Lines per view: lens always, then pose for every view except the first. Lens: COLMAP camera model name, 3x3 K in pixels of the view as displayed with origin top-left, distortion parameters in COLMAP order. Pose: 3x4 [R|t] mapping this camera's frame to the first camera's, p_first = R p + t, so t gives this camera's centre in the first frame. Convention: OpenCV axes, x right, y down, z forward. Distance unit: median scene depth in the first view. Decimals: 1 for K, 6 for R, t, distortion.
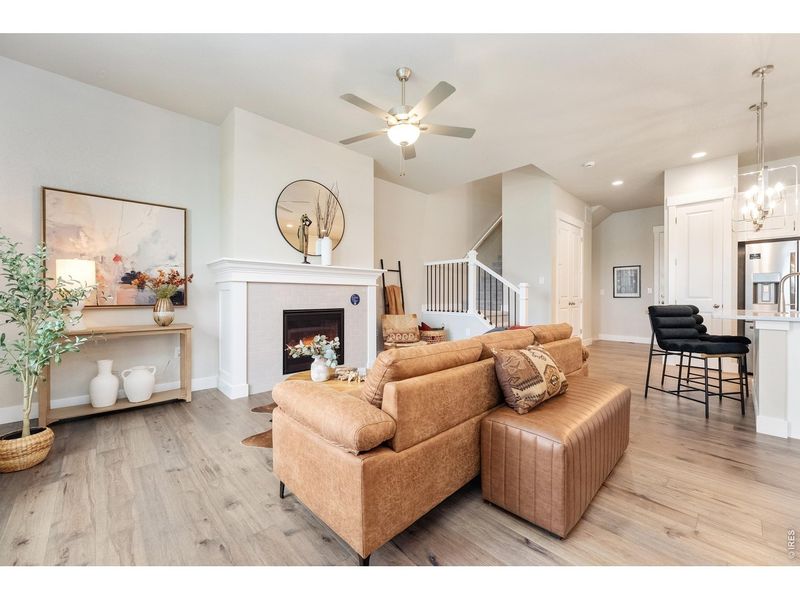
lens RADIAL K [[322.9, 0, 400.4], [0, 322.9, 299.1], [0, 0, 1]] dist [0.000374, -0.000157]
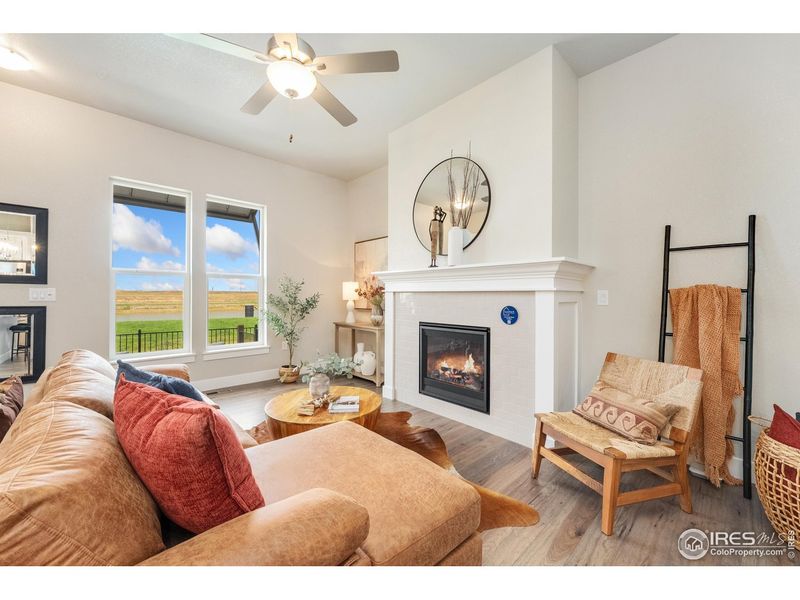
lens RADIAL K [[322.9, 0, 397.1], [0, 322.9, 298.4], [0, 0, 1]] dist [0.000374, -0.000157]
pose [[-0.004040, 0.003463, -0.999986, 0.466848], [-0.017612, 0.999839, 0.003533, -0.028481], [0.999837, 0.017626, -0.003978, 0.815074]]
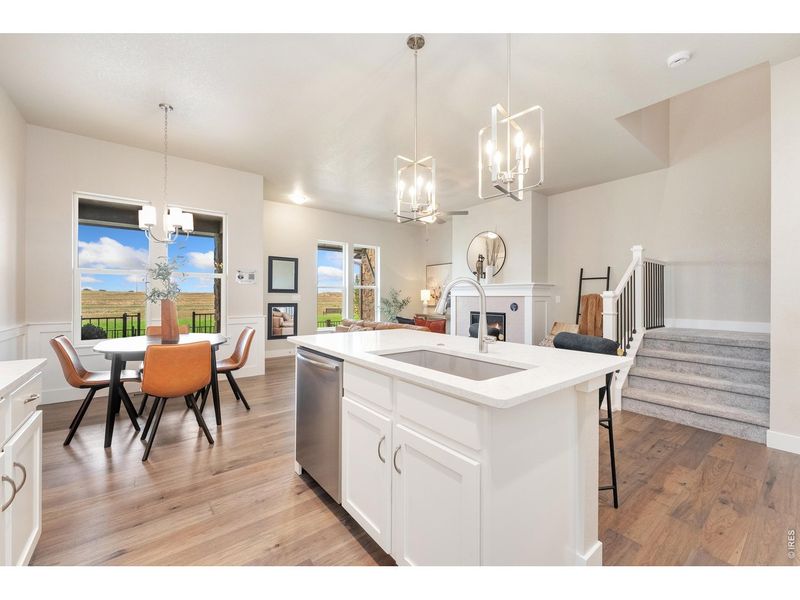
lens RADIAL K [[322.9, 0, 399.1], [0, 322.9, 298.7], [0, 0, 1]] dist [0.000374, -0.000157]
pose [[-0.087758, -0.000171, -0.996142, 1.253082], [-0.016641, 0.999861, 0.001294, -0.027035], [0.996003, 0.016690, -0.087749, 0.661539]]
